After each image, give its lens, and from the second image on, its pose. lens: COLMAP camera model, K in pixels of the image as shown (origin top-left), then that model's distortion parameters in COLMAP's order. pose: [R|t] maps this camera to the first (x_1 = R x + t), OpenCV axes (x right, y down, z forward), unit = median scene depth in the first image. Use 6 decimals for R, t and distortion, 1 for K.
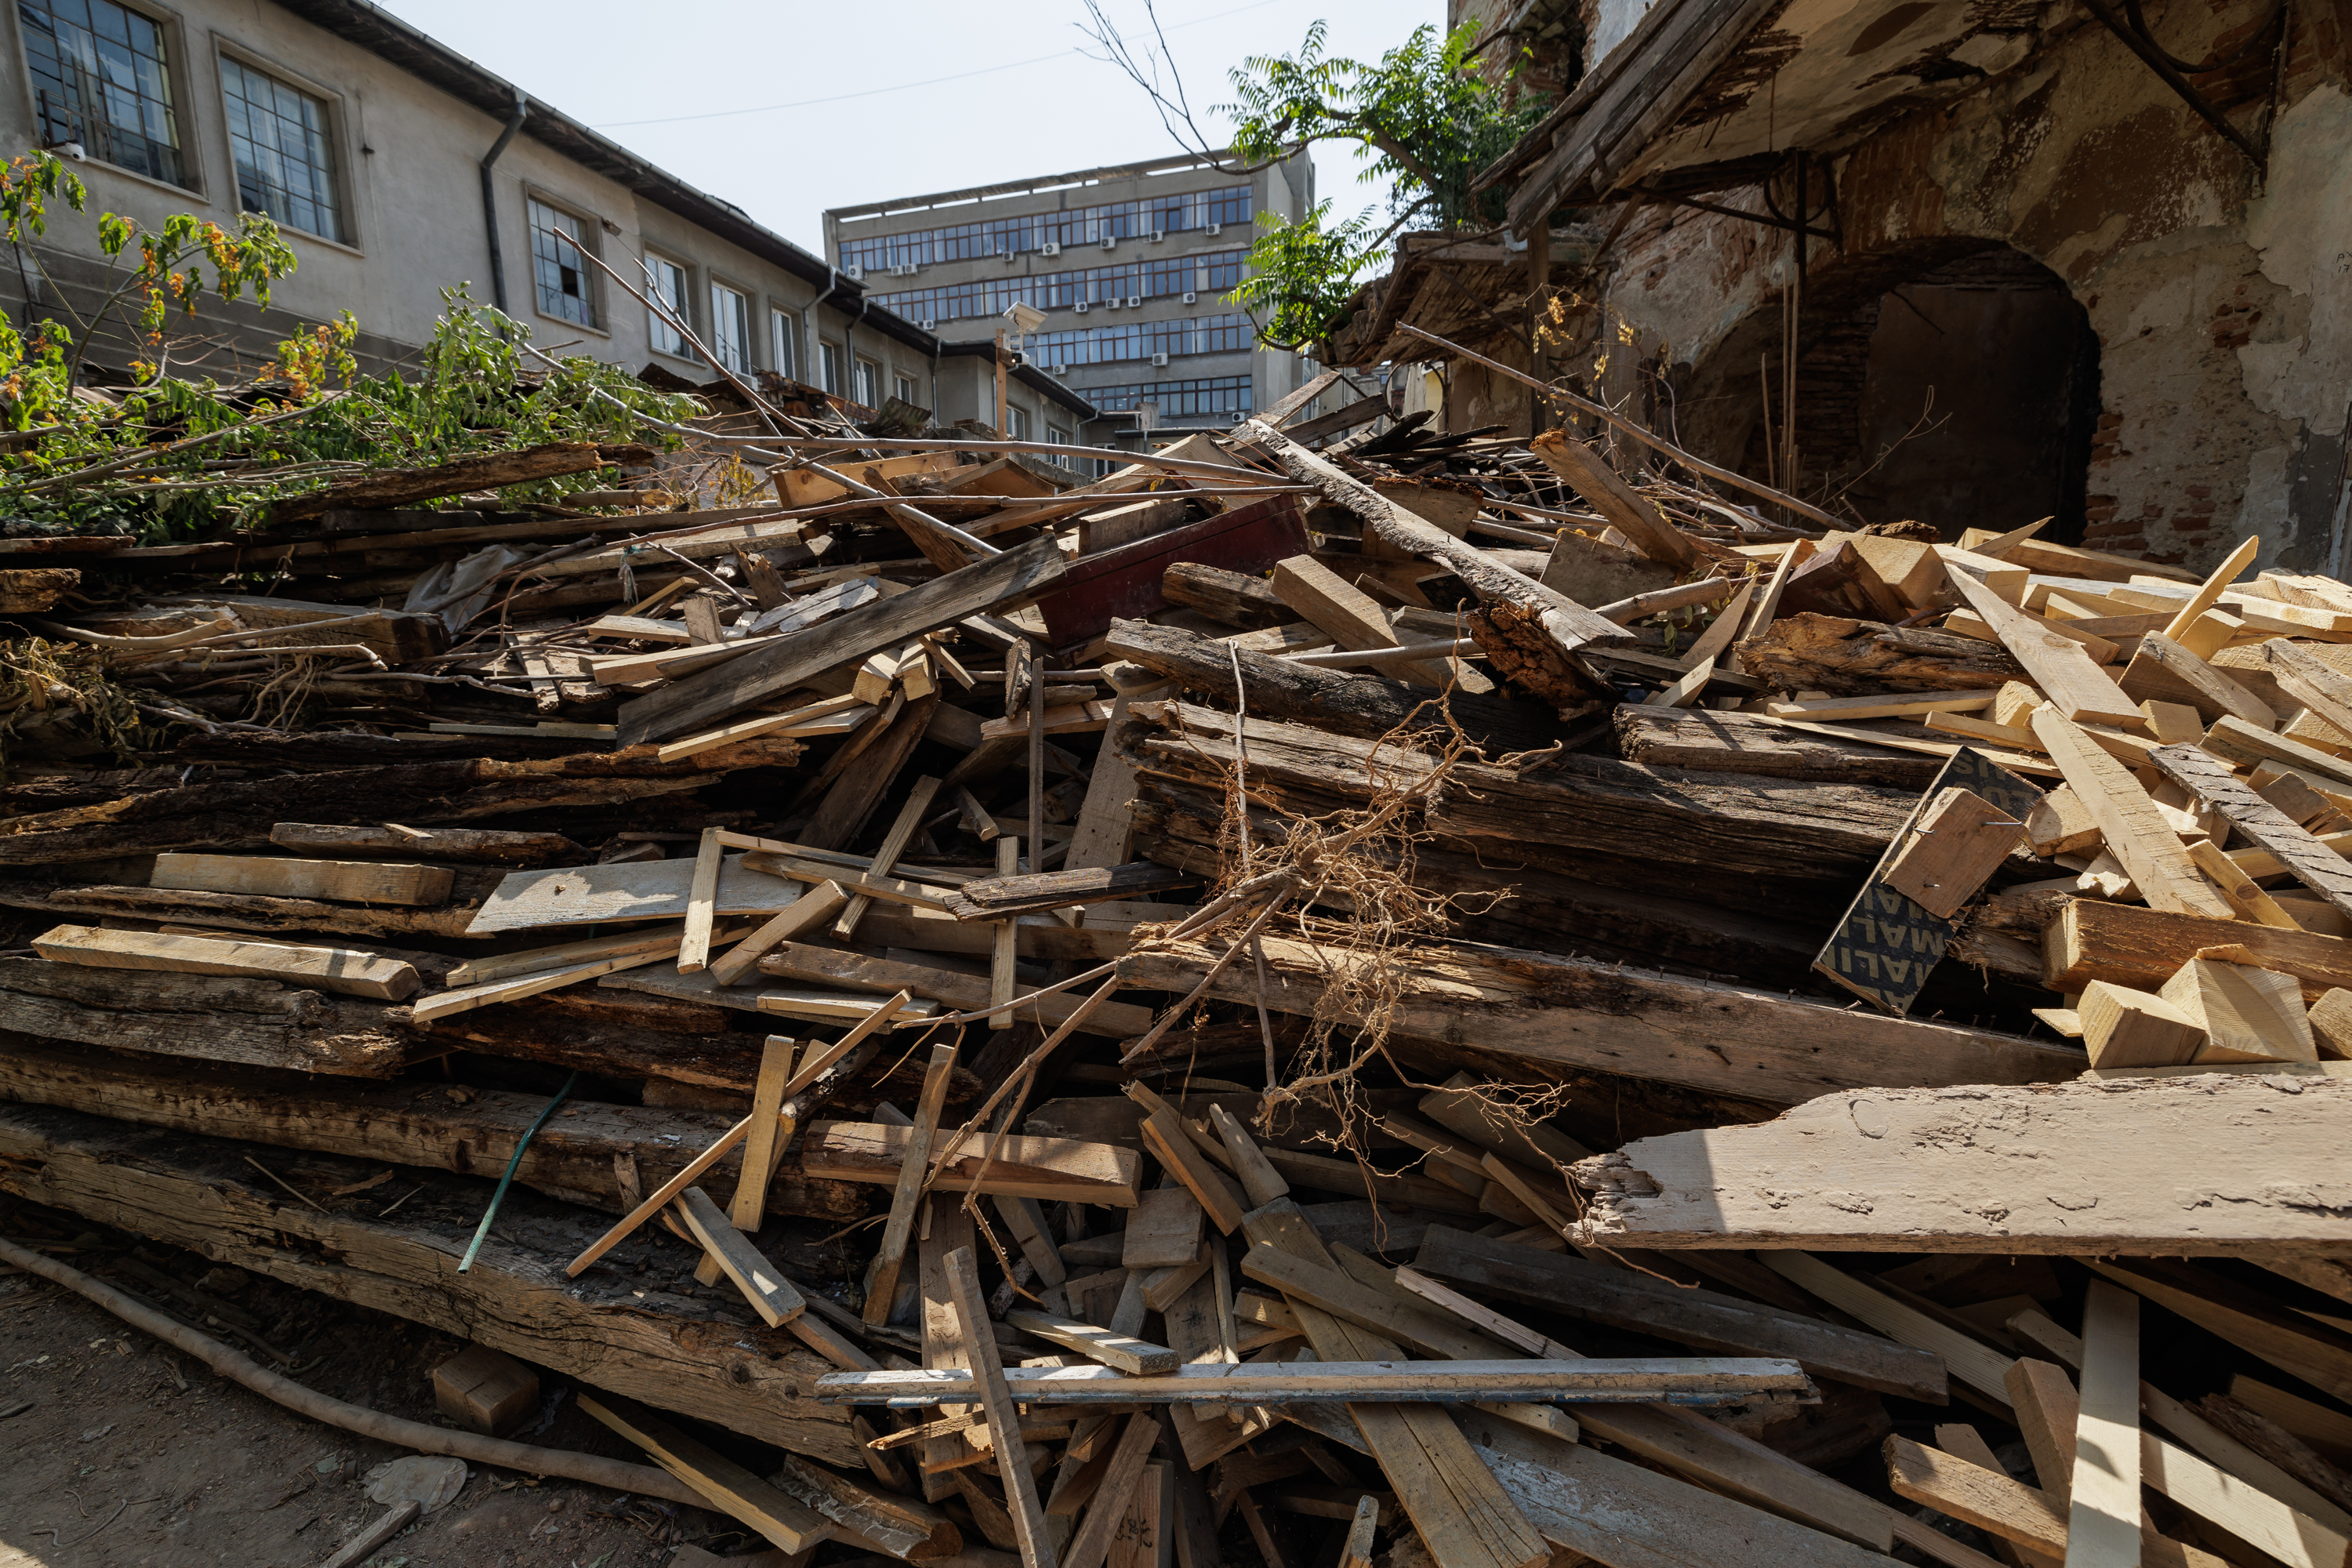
lens RADIAL K [[1016.0, 0, 1168.8], [0, 1016.0, 775.2], [0, 0, 1]] dist [0.002286, 0.000528]
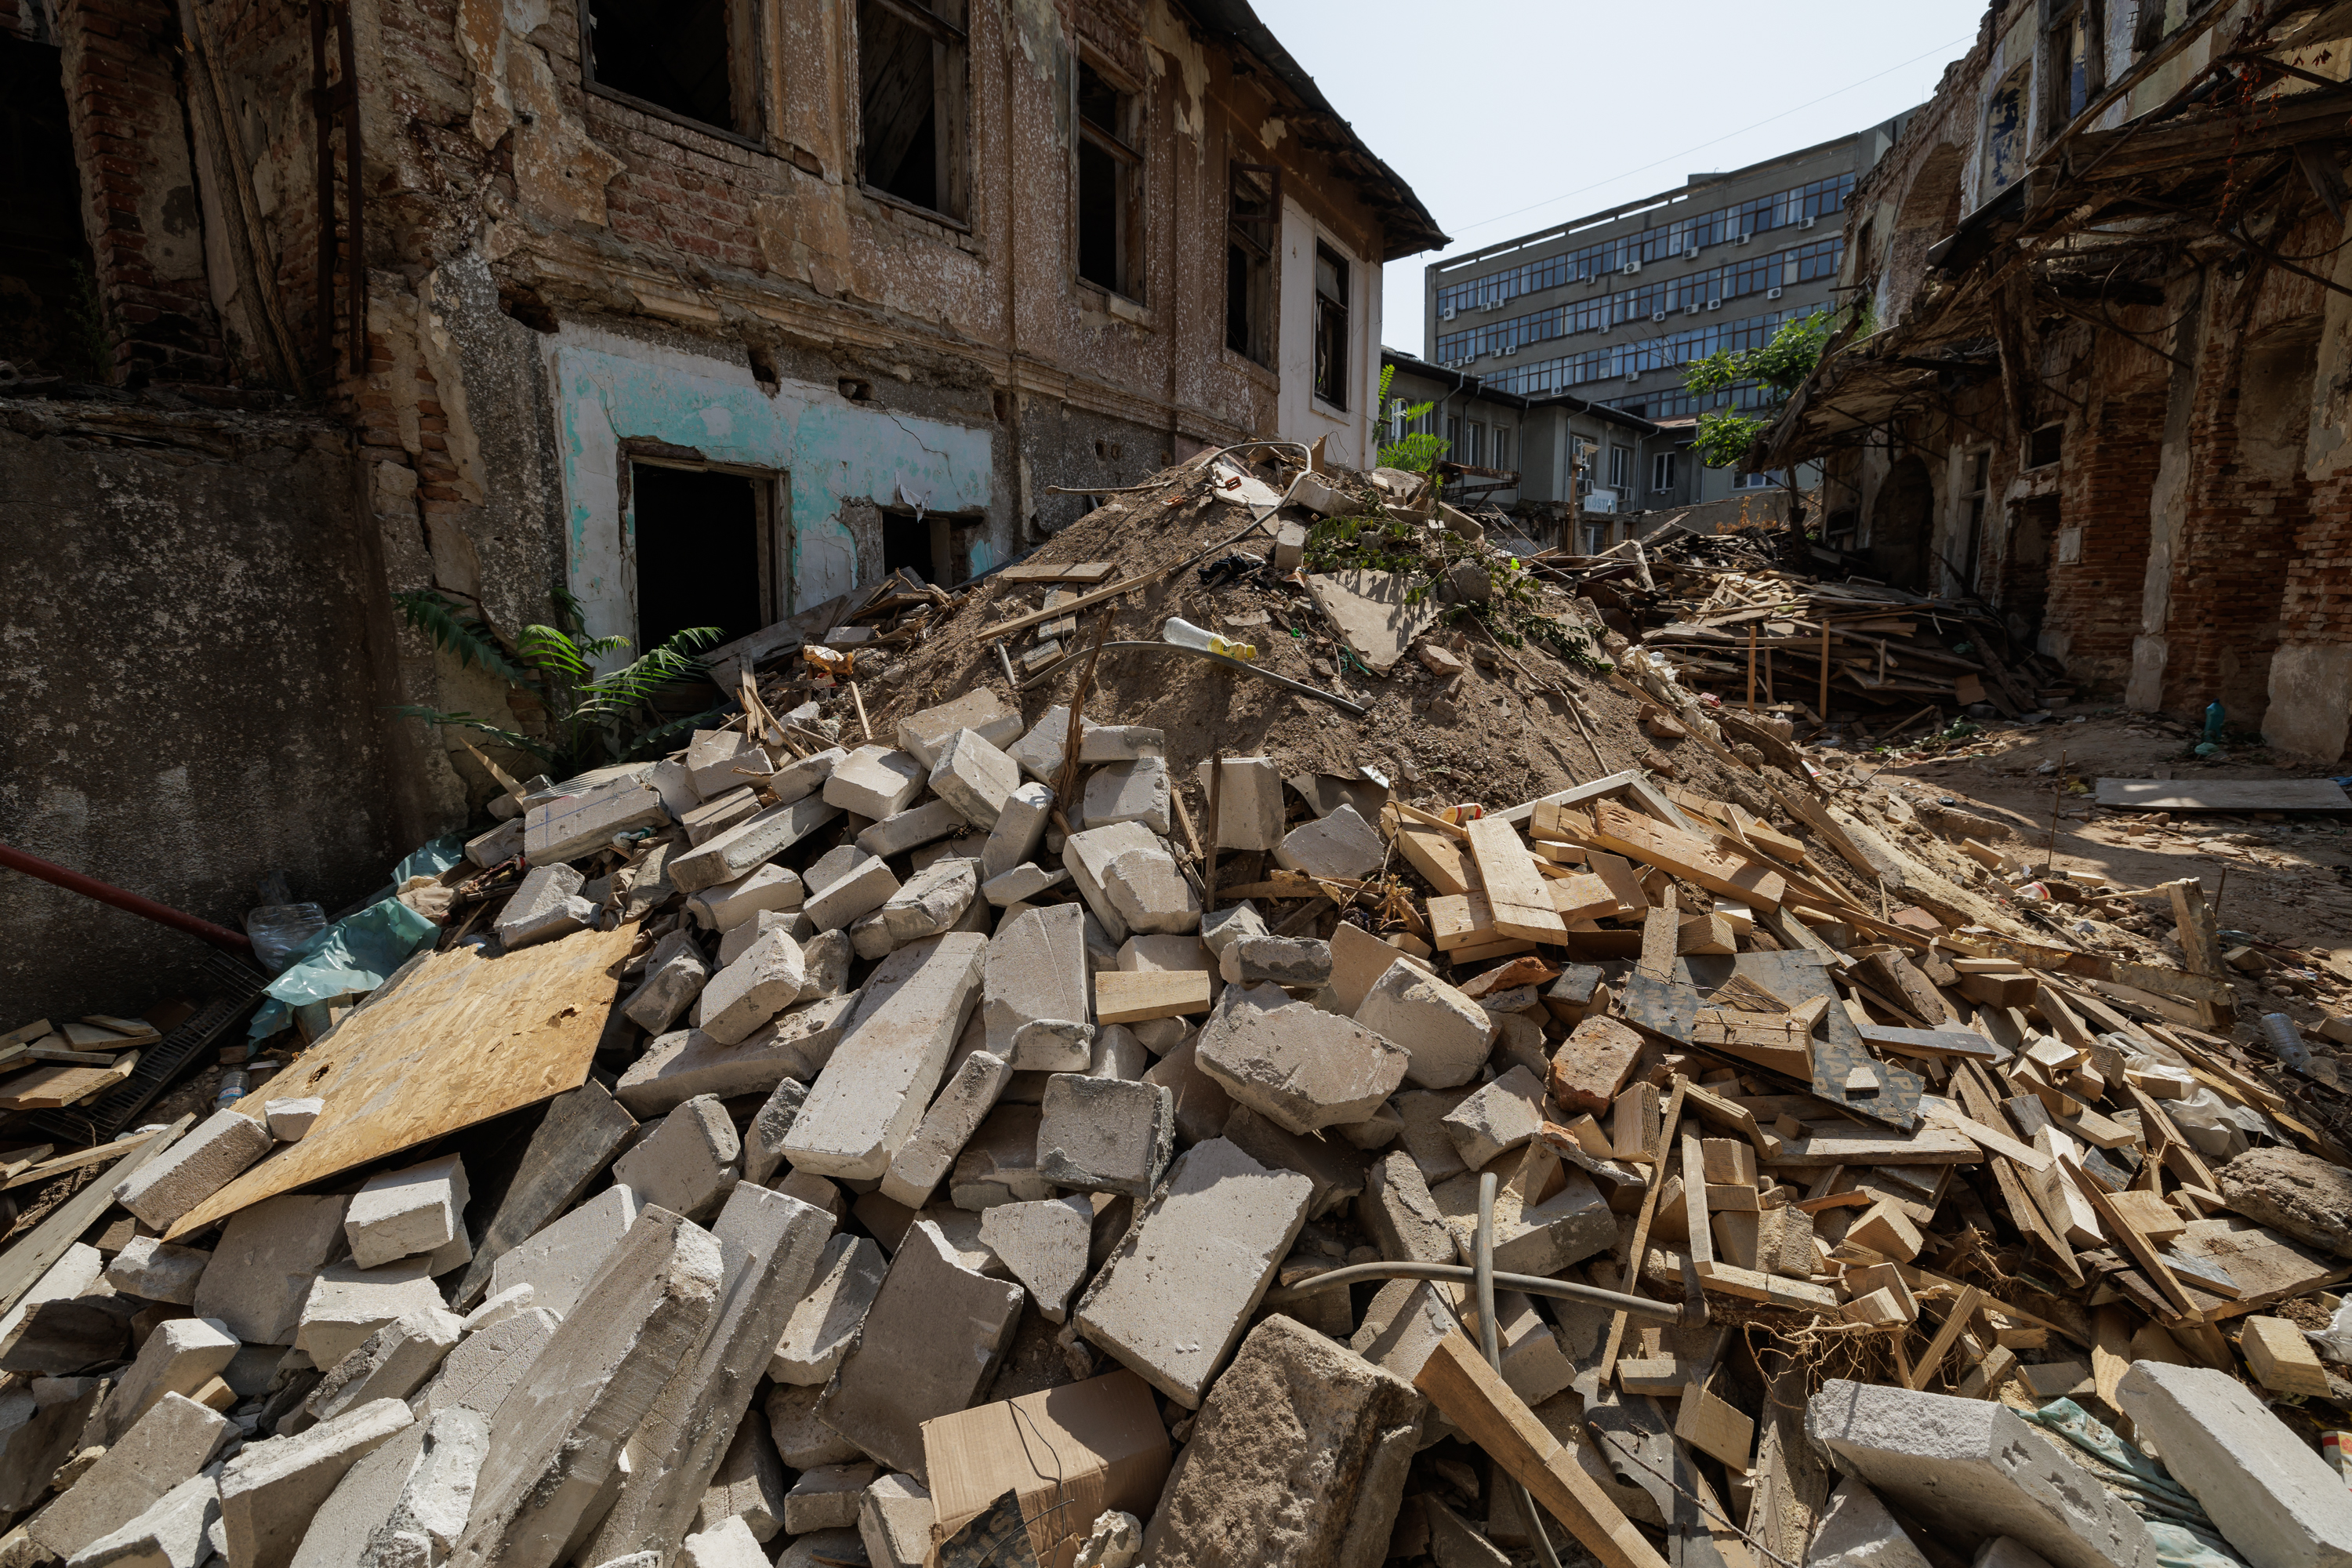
lens RADIAL K [[1016.0, 0, 1168.8], [0, 1016.0, 775.2], [0, 0, 1]] dist [0.002286, 0.000528]
pose [[0.867338, 0.069082, -0.492902, 0.028812], [-0.065693, 0.997546, 0.024211, 0.033556], [0.493365, 0.011381, 0.869748, -0.191319]]
